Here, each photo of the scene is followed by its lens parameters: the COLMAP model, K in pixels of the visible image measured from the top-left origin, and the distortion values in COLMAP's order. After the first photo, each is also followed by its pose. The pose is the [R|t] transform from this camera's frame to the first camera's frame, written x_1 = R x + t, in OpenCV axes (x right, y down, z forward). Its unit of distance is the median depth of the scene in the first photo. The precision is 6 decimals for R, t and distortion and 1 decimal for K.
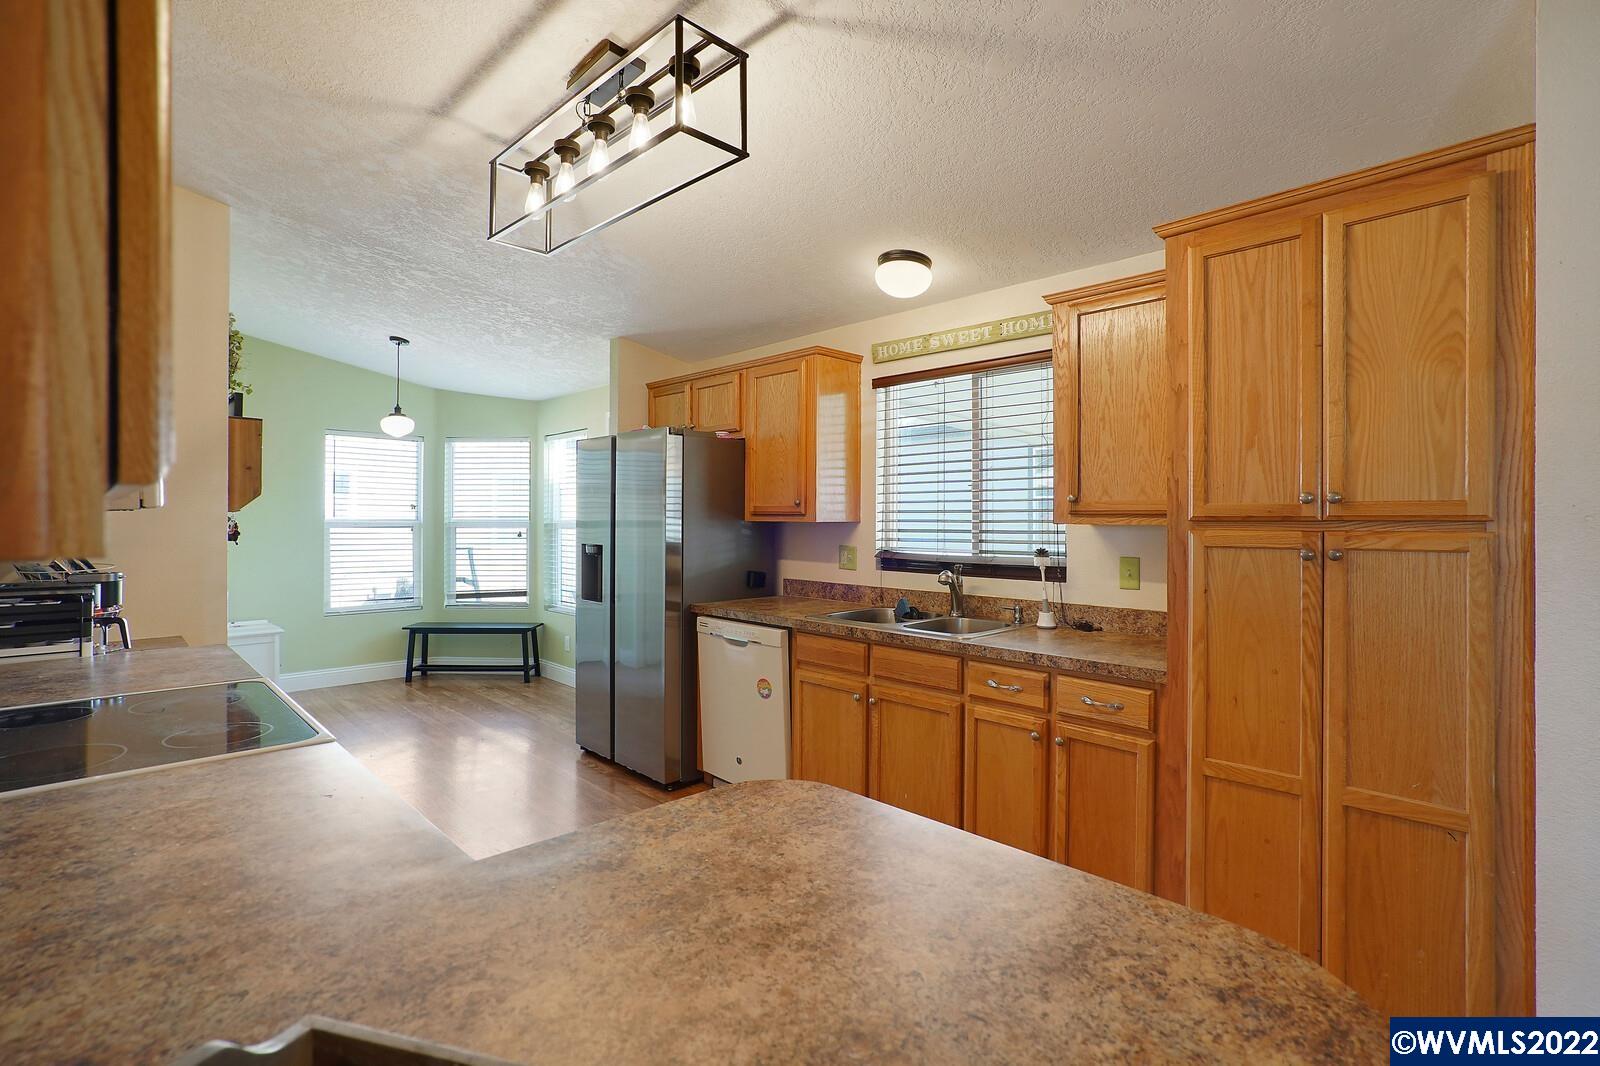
lens RADIAL K [[768.0, 0, 788.9], [0, 768.0, 520.2], [0, 0, 1]] dist [-0.046959, 0.018296]
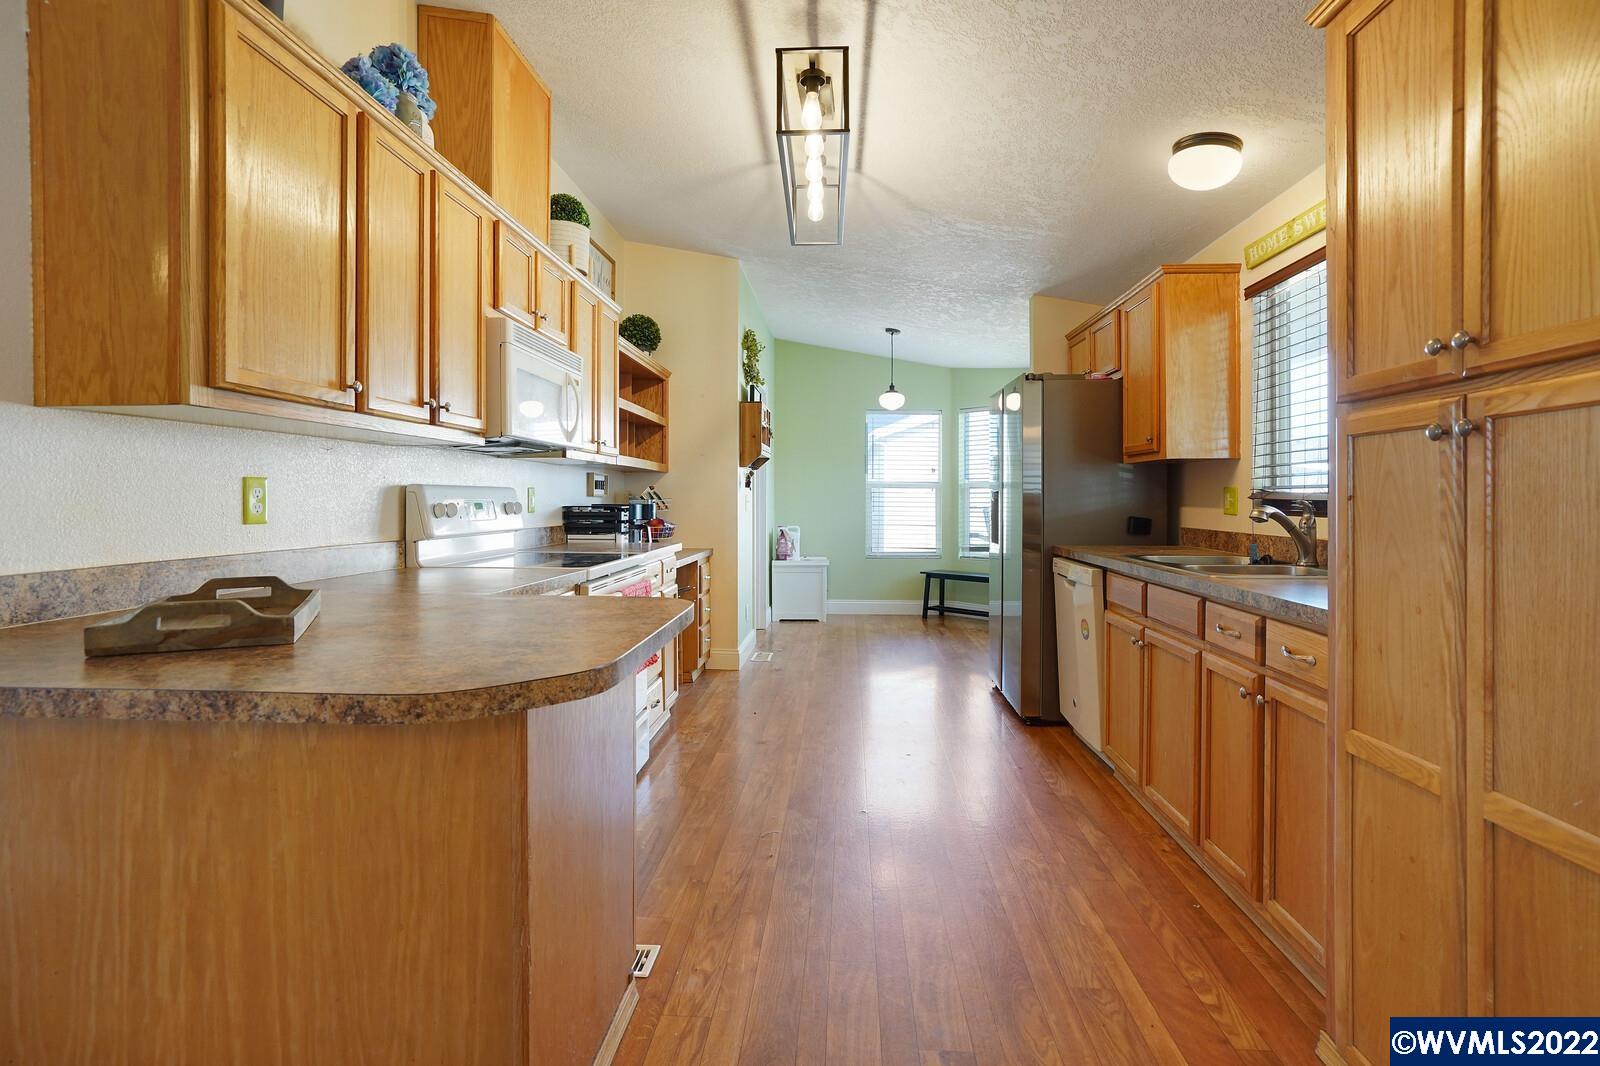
lens RADIAL K [[760.5, 0, 798.9], [0, 760.5, 499.3], [0, 0, 1]] dist [-0.012172, 0.000739]
pose [[0.690633, -0.002849, -0.723200, 0.509723], [0.001578, 0.999996, -0.002432, 0.069337], [0.723204, 0.000538, 0.690635, 0.087752]]
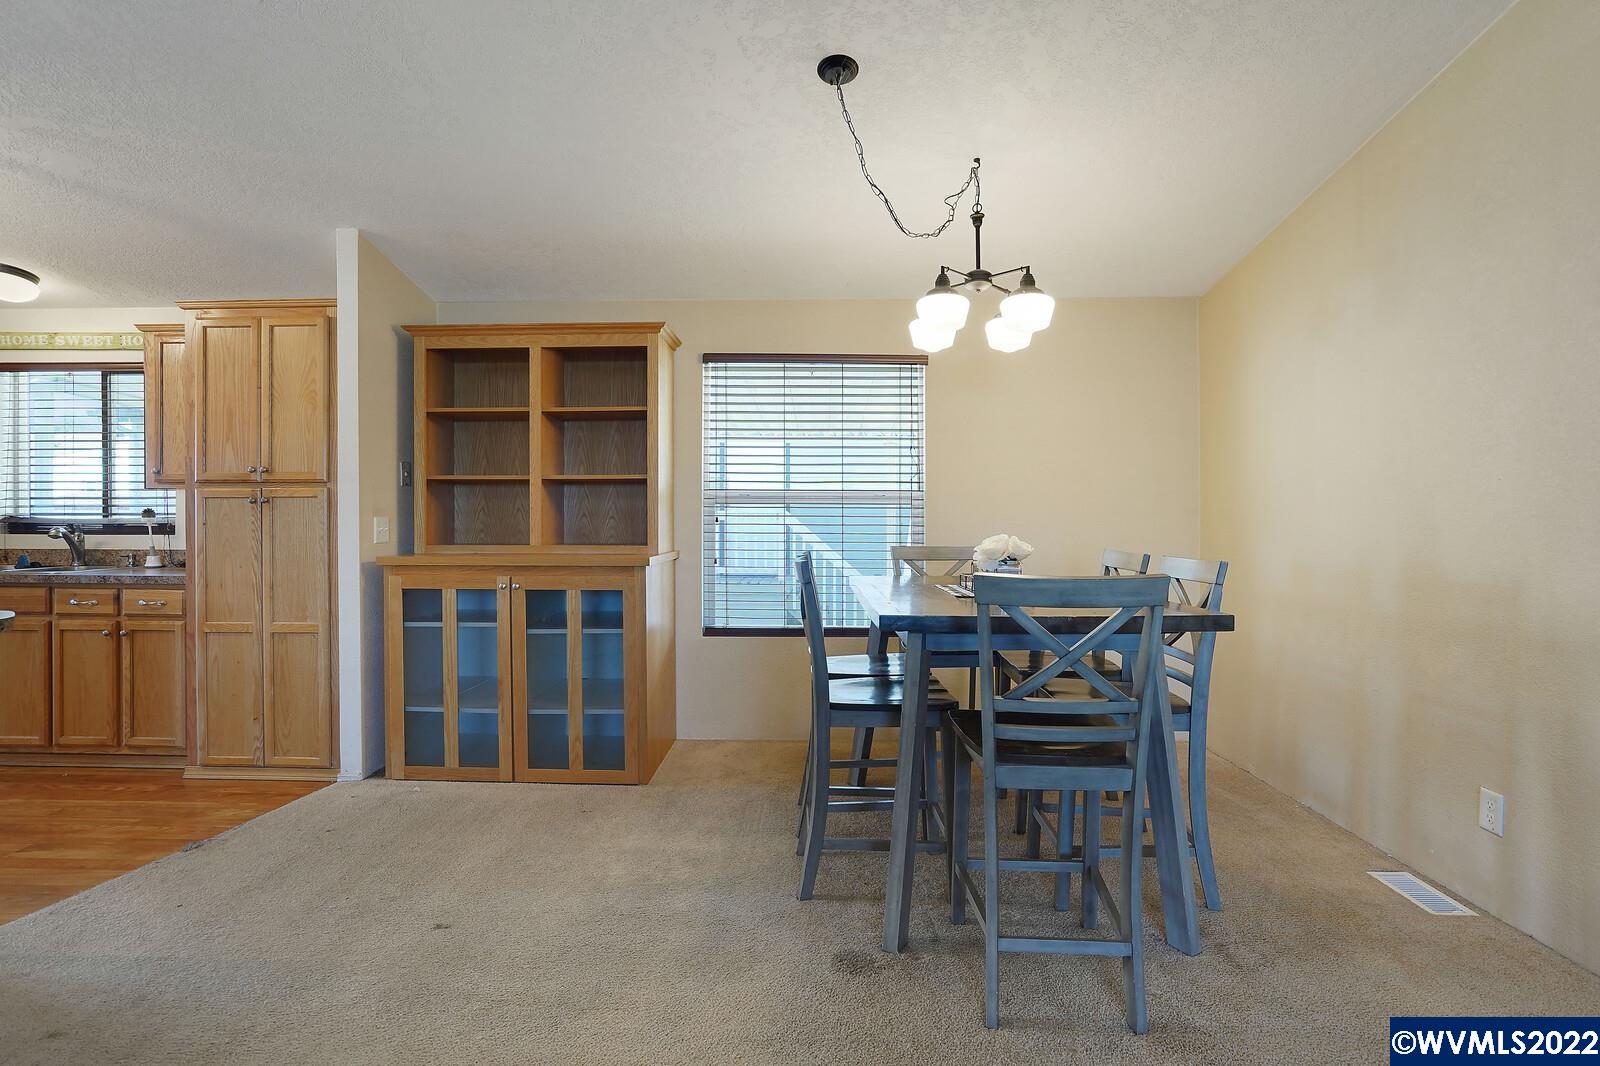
lens RADIAL K [[768.0, 0, 788.9], [0, 768.0, 520.2], [0, 0, 1]] dist [-0.046959, 0.018296]
pose [[0.693793, -0.004361, 0.720162, 0.177534], [0.001707, 0.999989, 0.004412, 0.057675], [-0.720173, -0.001831, 0.693792, -0.801625]]
